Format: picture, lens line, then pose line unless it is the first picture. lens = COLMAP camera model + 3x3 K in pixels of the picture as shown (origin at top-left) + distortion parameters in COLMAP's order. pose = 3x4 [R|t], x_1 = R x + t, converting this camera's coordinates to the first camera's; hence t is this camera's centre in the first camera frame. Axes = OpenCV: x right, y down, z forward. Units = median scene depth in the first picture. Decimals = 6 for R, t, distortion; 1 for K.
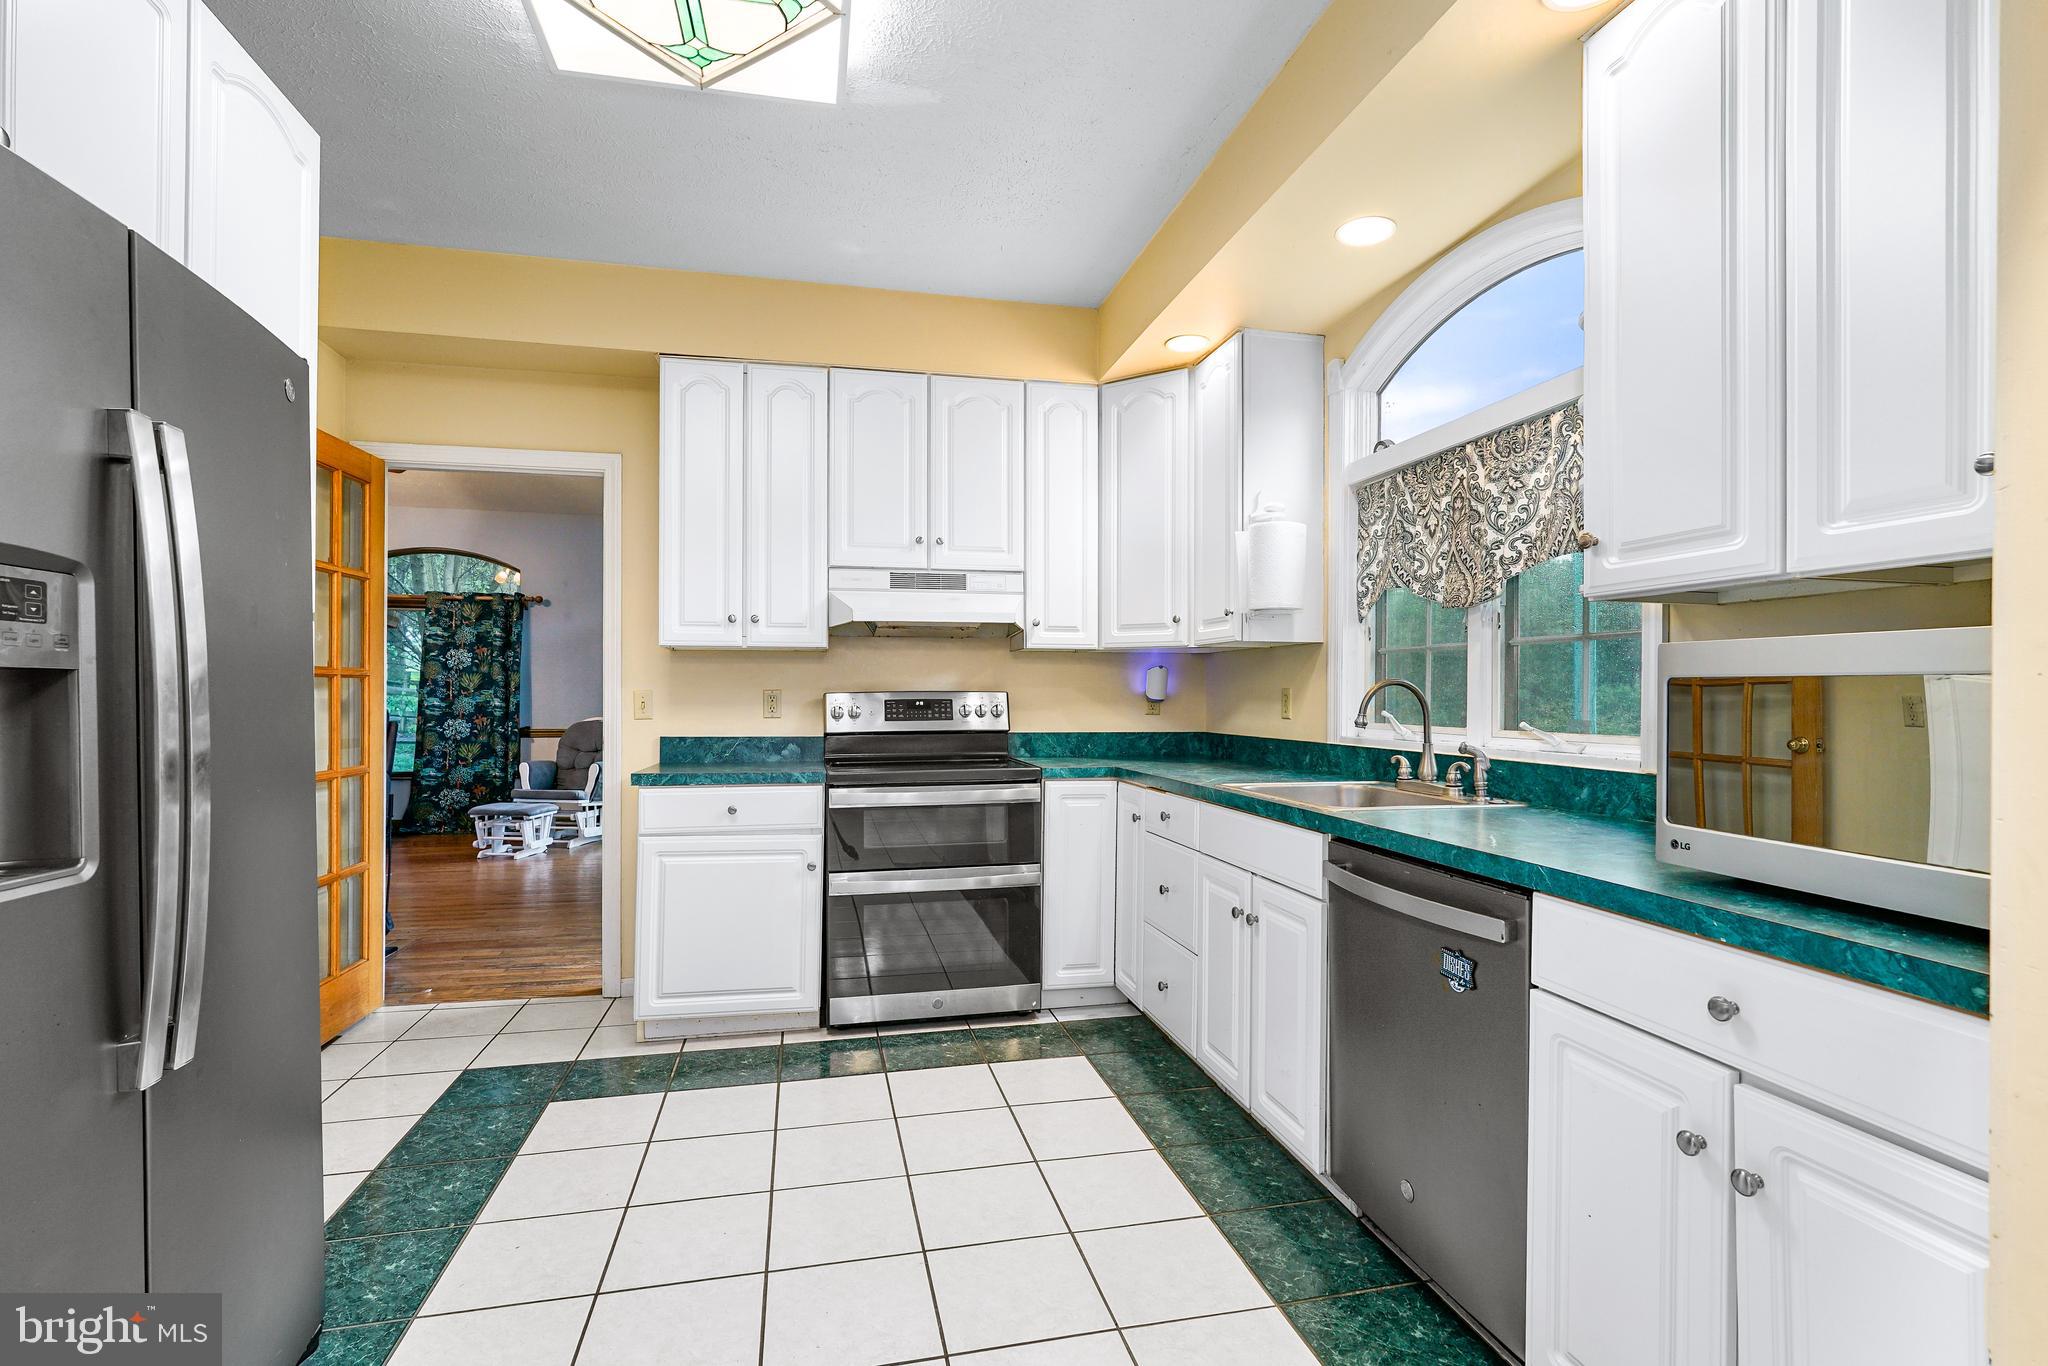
lens RADIAL K [[940.8, 0, 1021.9], [0, 940.8, 686.3], [0, 0, 1]] dist [-0.030392, 0.017118]
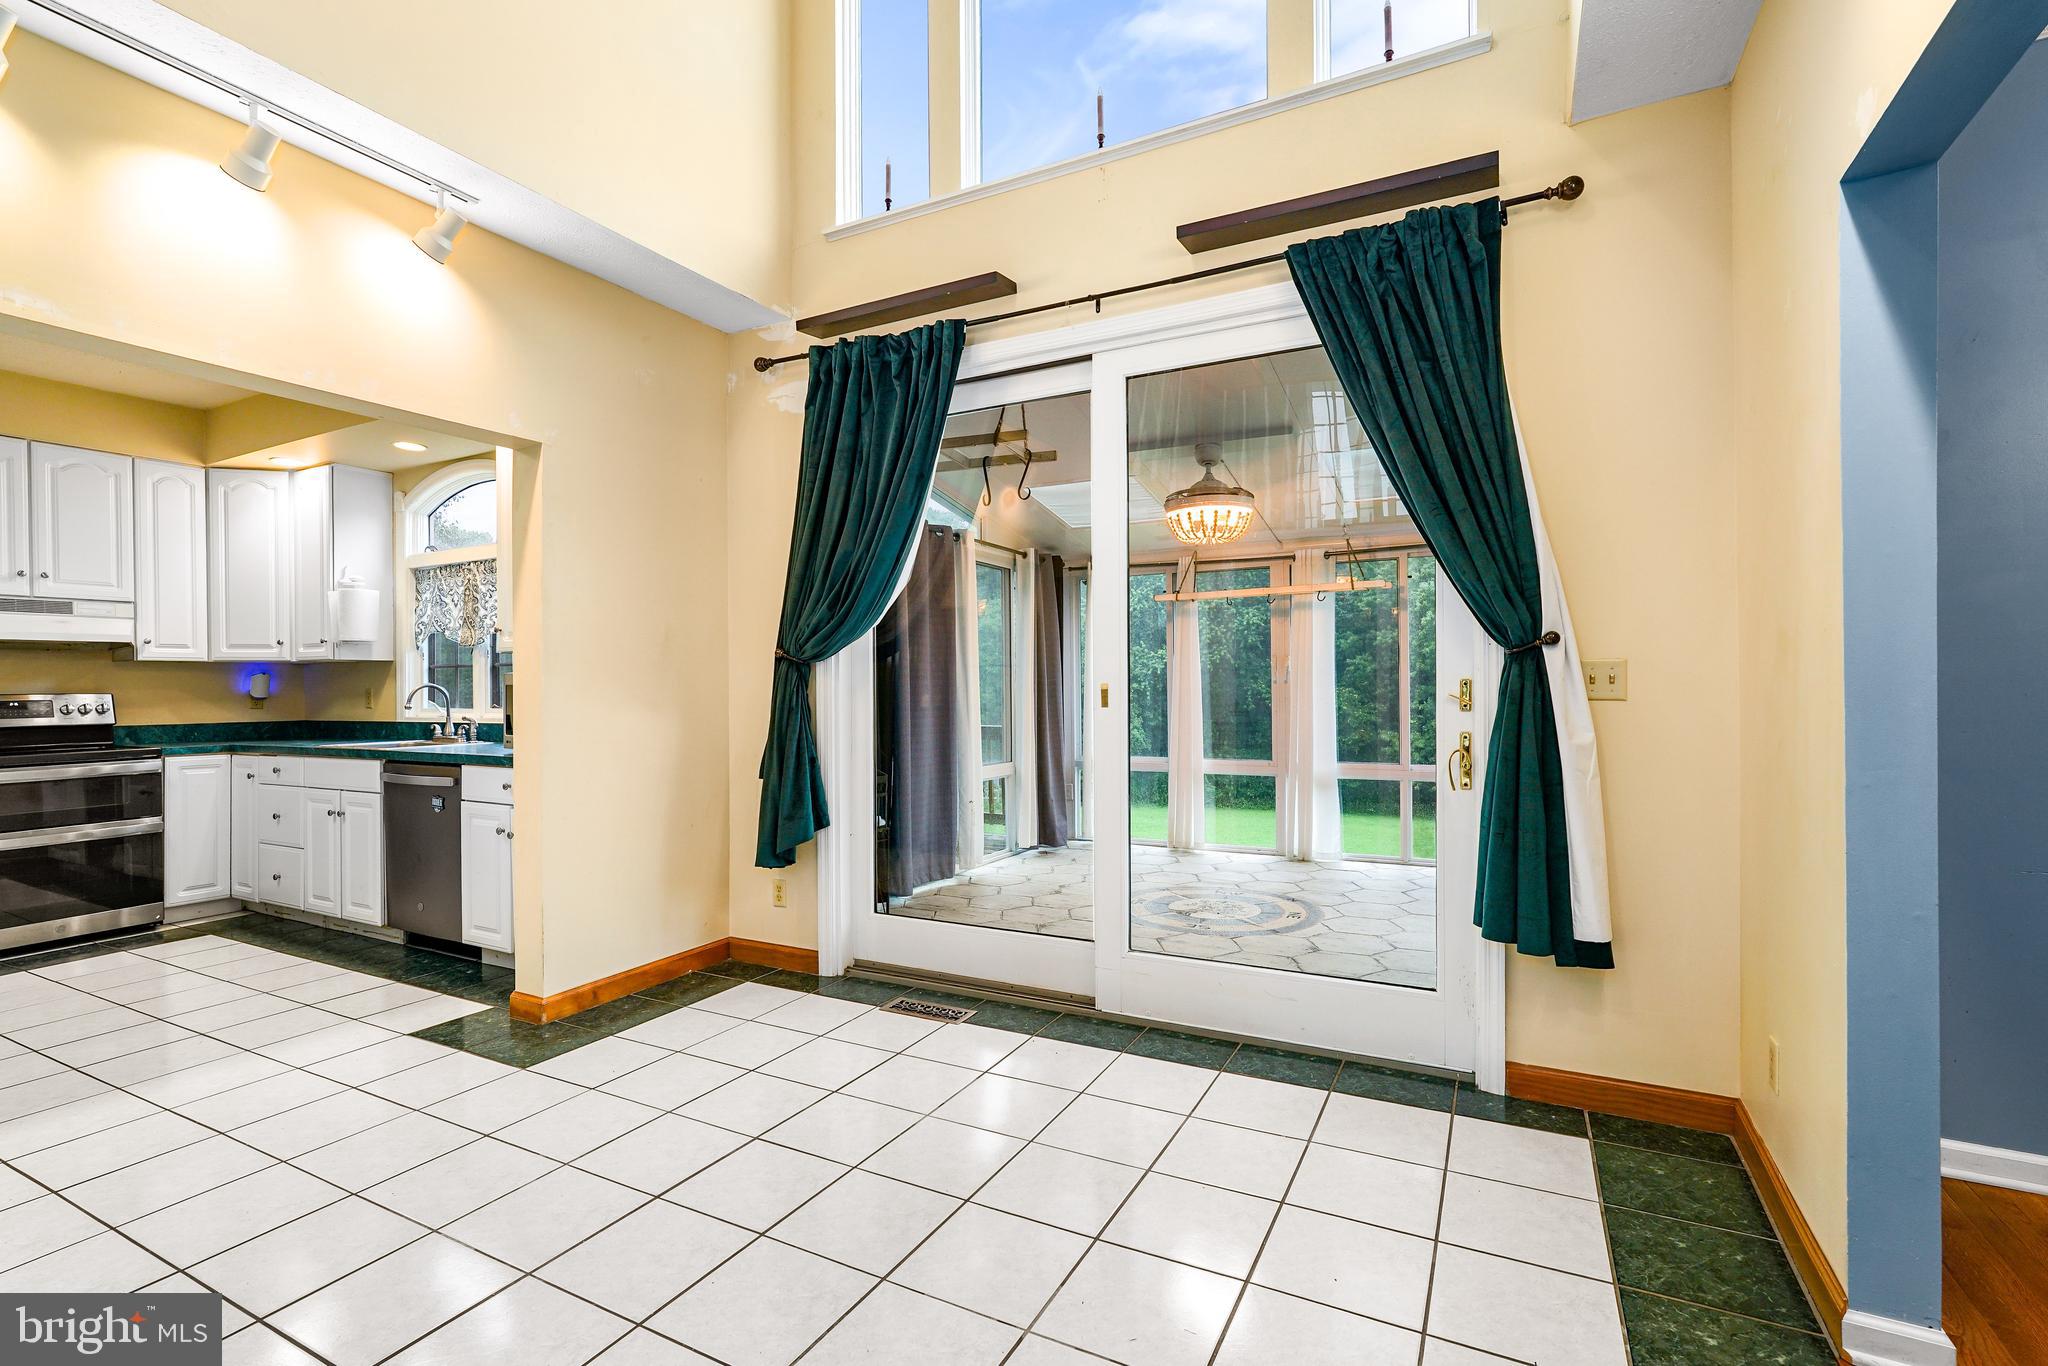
lens RADIAL K [[940.8, 0, 1021.9], [0, 940.8, 686.3], [0, 0, 1]] dist [-0.030392, 0.017118]
pose [[0.652705, -0.008566, 0.757563, -0.194179], [0.005876, 0.999963, 0.006245, -0.005634], [-0.757589, 0.000375, 0.652732, -0.889777]]
